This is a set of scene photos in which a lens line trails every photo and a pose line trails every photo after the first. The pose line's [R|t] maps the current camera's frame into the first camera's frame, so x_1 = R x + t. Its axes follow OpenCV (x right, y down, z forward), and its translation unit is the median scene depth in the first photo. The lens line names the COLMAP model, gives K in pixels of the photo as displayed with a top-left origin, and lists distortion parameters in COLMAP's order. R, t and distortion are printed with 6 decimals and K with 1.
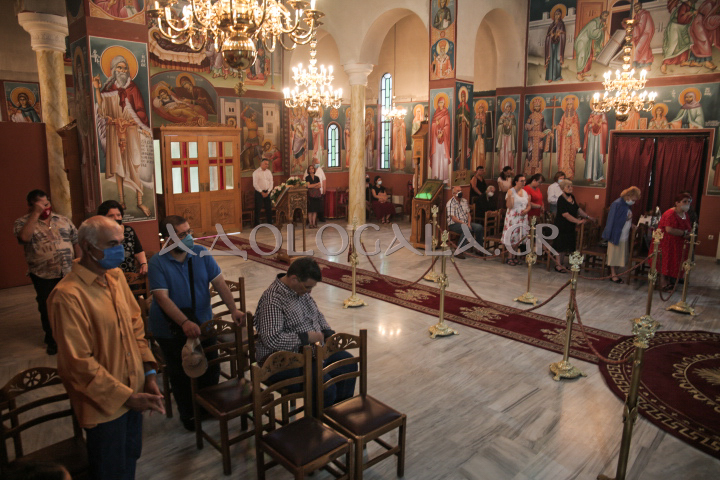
lens RADIAL K [[493.4, 0, 360.0], [0, 493.4, 240.0], [0, 0, 1]] dist [-0.131978, 0.095044]
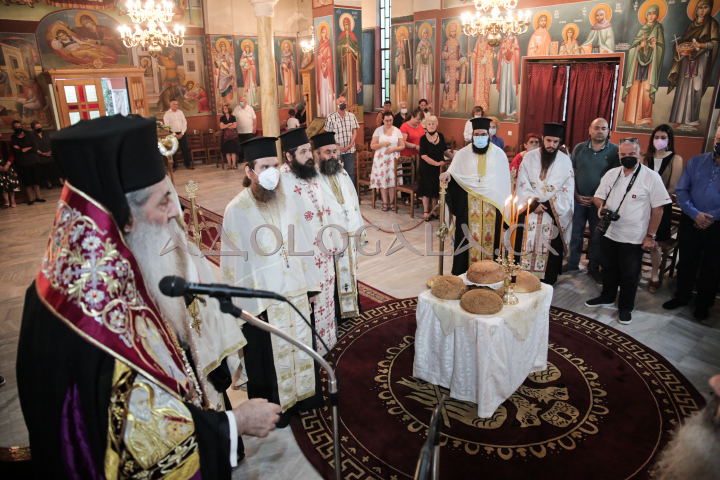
lens RADIAL K [[493.4, 0, 360.0], [0, 493.4, 240.0], [0, 0, 1]] dist [-0.131978, 0.095044]
pose [[0.995936, 0.005136, -0.089920, 0.293817], [0.006943, 0.991024, 0.133500, -0.014972], [0.089799, -0.133582, 0.986961, 0.053646]]
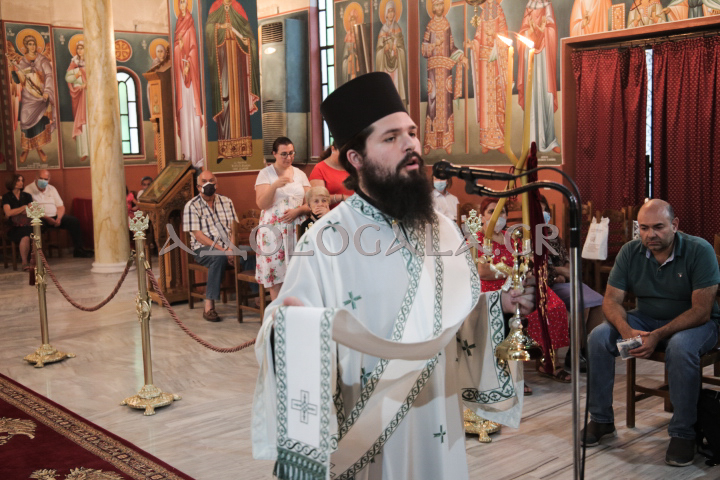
lens RADIAL K [[902.2, 0, 360.0], [0, 902.2, 240.0], [0, 0, 1]] dist [0.064044, 0.066012]
pose [[0.995206, -0.022982, -0.095061, 0.391430], [0.015435, 0.996725, -0.079375, 0.028385], [0.096574, 0.077527, 0.992302, 0.120933]]
